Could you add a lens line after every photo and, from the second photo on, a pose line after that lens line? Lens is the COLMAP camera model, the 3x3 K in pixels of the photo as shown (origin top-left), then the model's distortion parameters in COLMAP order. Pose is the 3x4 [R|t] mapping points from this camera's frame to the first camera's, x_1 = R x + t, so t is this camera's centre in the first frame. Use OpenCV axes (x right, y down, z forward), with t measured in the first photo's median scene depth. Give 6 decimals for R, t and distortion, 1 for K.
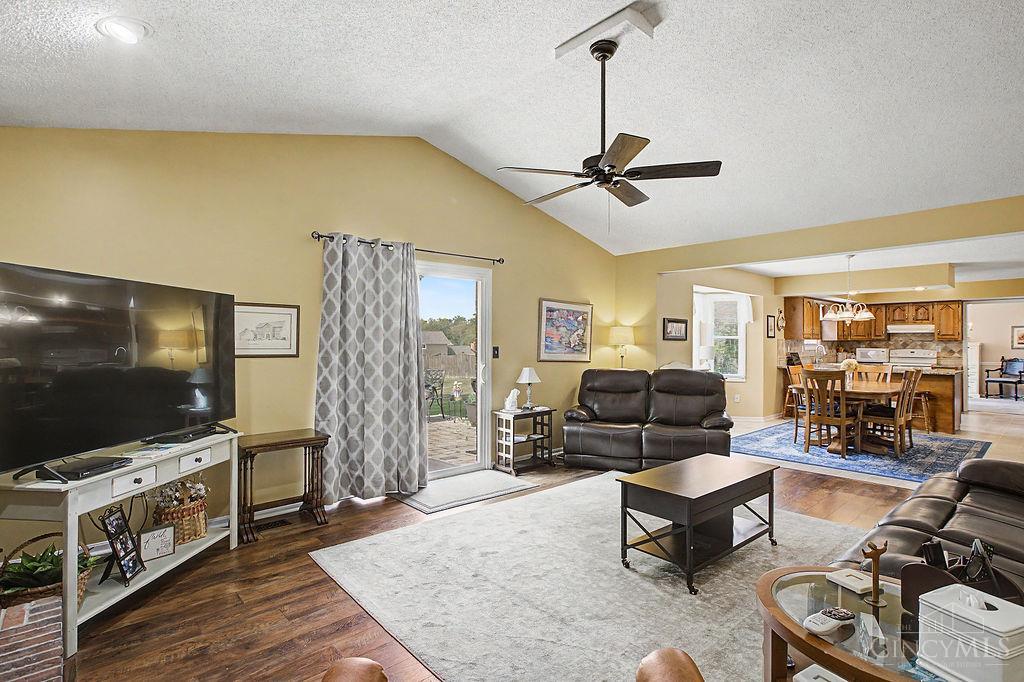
lens RADIAL K [[496.7, 0, 518.1], [0, 496.7, 346.5], [0, 0, 1]] dist [0.001737, -0.000802]
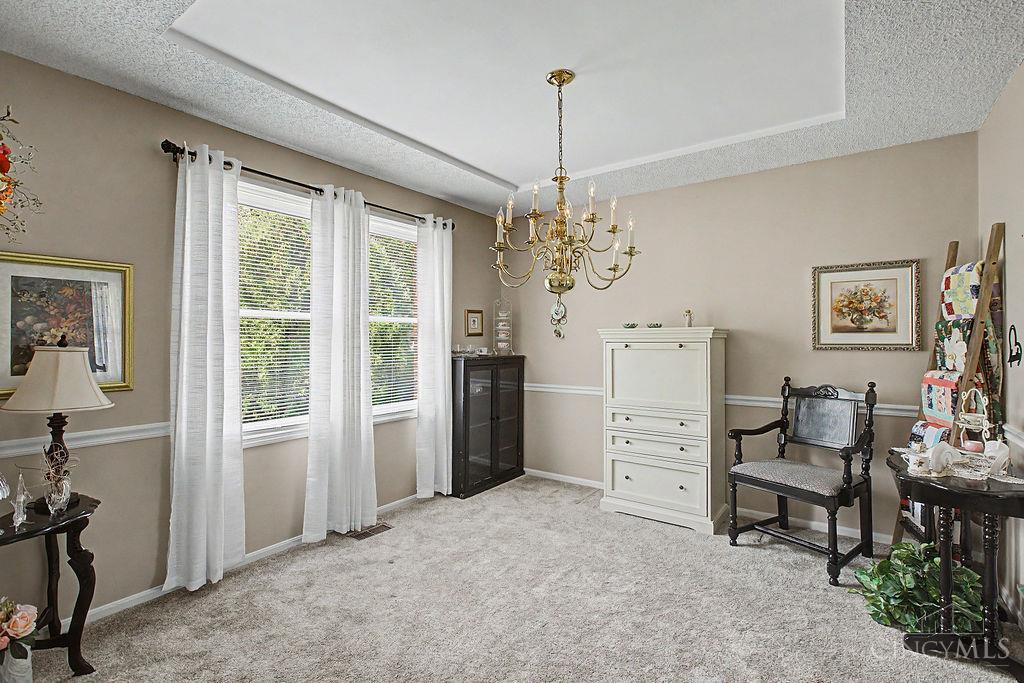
lens RADIAL K [[469.6, 0, 508.3], [0, 469.6, 337.7], [0, 0, 1]] dist [-0.010677, 0.007905]
pose [[0.979143, -0.008257, 0.203006, 0.946436], [0.008949, 0.999957, -0.002494, -0.003250], [-0.202977, 0.004259, 0.979174, 0.953436]]
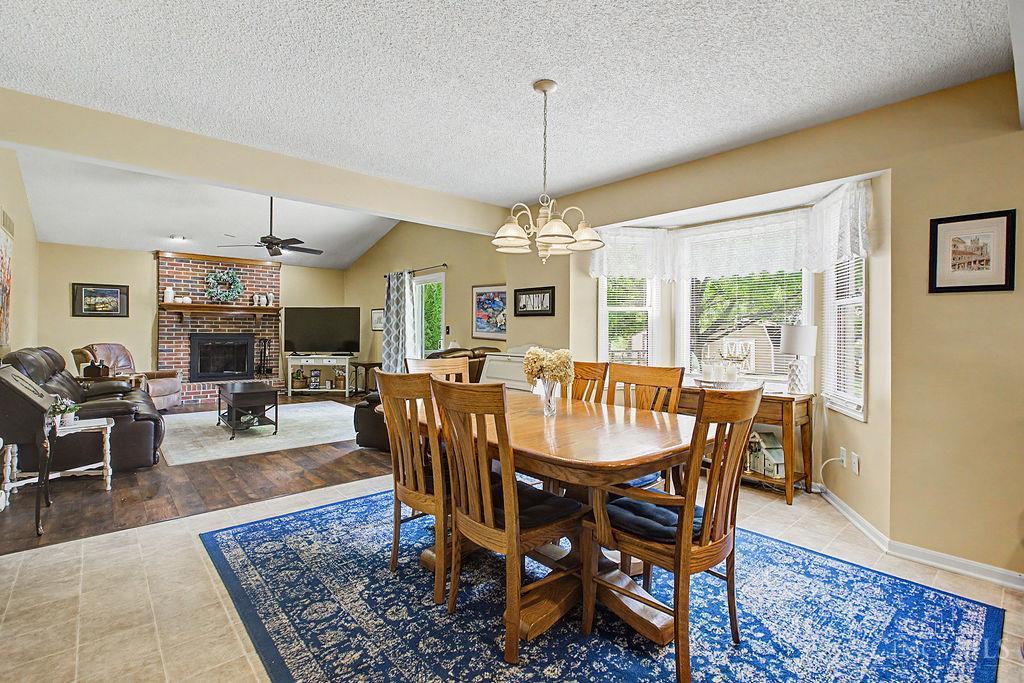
lens RADIAL K [[469.6, 0, 514.1], [0, 469.6, 331.4], [0, 0, 1]] dist [-0.010677, 0.007905]
pose [[-0.010230, -0.004654, -0.999937, 0.683181], [-0.014922, 0.999879, -0.004501, 0.009595], [0.999836, 0.014875, -0.010298, 0.643865]]
